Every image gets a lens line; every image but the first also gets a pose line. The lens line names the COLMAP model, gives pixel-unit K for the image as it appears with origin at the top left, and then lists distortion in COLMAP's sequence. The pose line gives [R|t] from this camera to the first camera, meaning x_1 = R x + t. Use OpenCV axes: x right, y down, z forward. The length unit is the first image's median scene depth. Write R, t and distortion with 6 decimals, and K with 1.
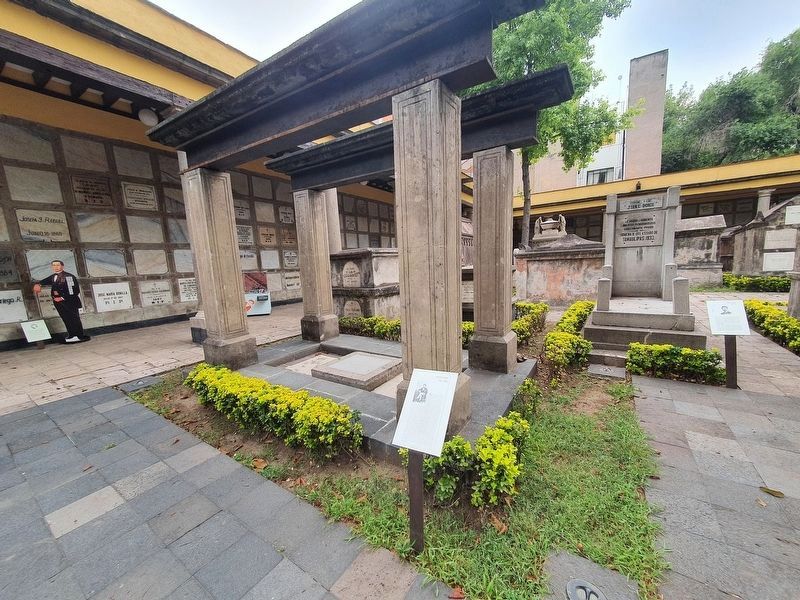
lens RADIAL K [[318.2, 0, 403.0], [0, 318.2, 307.1], [0, 0, 1]] dist [0.007169, 0.000377]
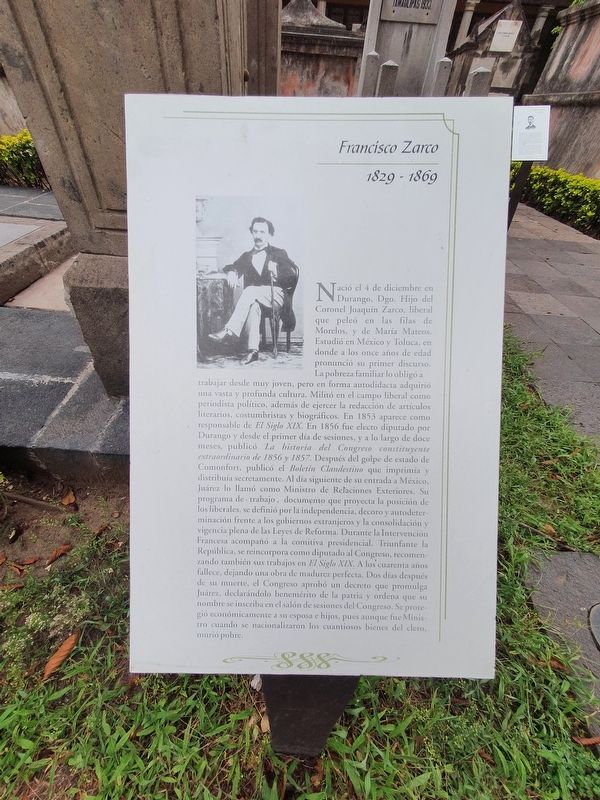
lens RADIAL K [[318.2, 0, 297.6], [0, 318.2, 401.9], [0, 0, 1]] dist [0.007169, 0.000377]
pose [[0.845669, -0.296627, 0.443685, 0.000071], [-0.021080, 0.812113, 0.583120, 0.068775], [-0.533291, -0.502479, 0.680526, 0.263262]]
